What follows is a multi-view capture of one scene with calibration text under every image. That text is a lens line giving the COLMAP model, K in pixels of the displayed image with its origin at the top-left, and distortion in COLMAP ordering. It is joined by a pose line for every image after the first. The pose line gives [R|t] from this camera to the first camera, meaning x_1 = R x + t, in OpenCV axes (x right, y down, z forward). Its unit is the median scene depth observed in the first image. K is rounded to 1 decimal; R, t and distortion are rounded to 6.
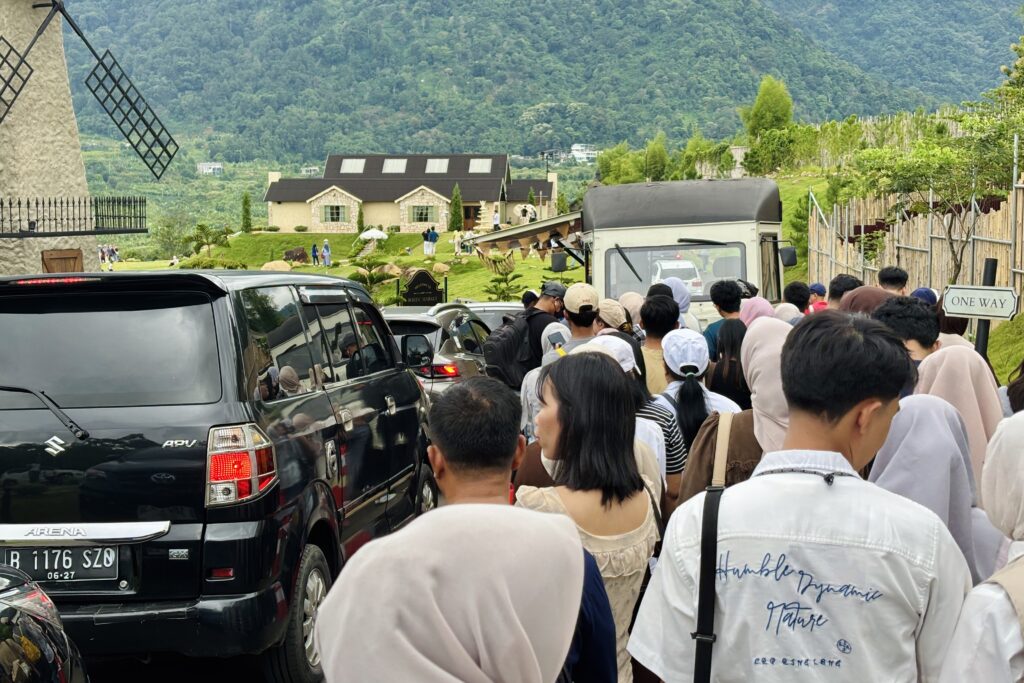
lens RADIAL K [[1531.5, 0, 512.0], [0, 1531.5, 341.5], [0, 0, 1]] dist [-0.006786, 0.000187]
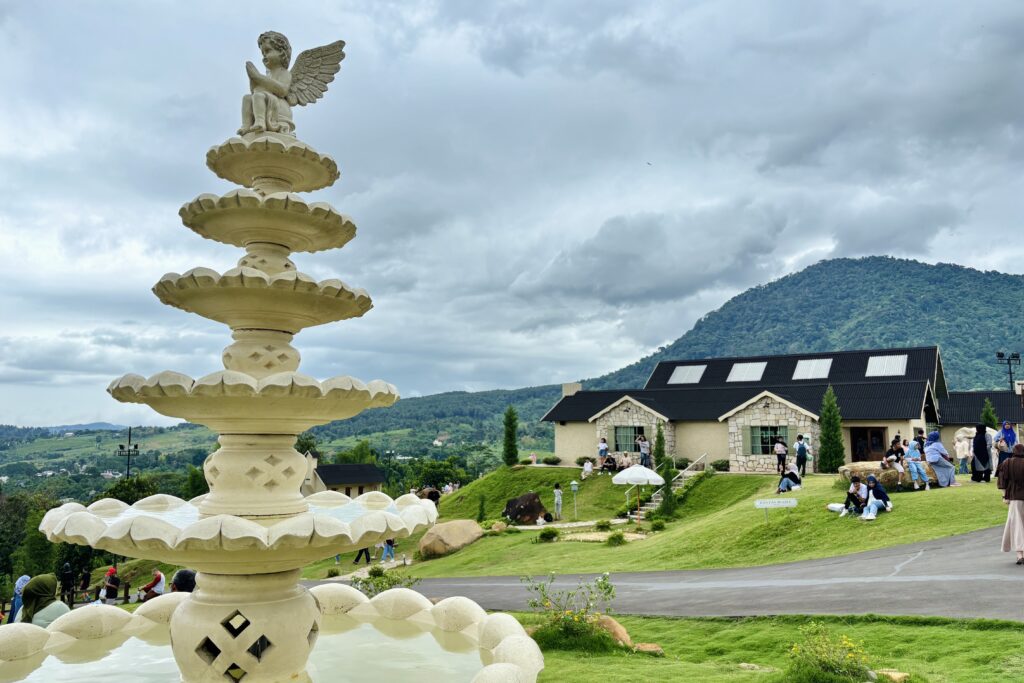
lens RADIAL K [[735.2, 0, 512.0], [0, 735.2, 341.5], [0, 0, 1]] dist [0.006315, -0.002366]
pose [[0.858120, -0.060933, -0.509822, 0.001565], [-0.058810, 0.974735, -0.215485, -0.051331], [0.510071, 0.214894, 0.832855, 0.673066]]
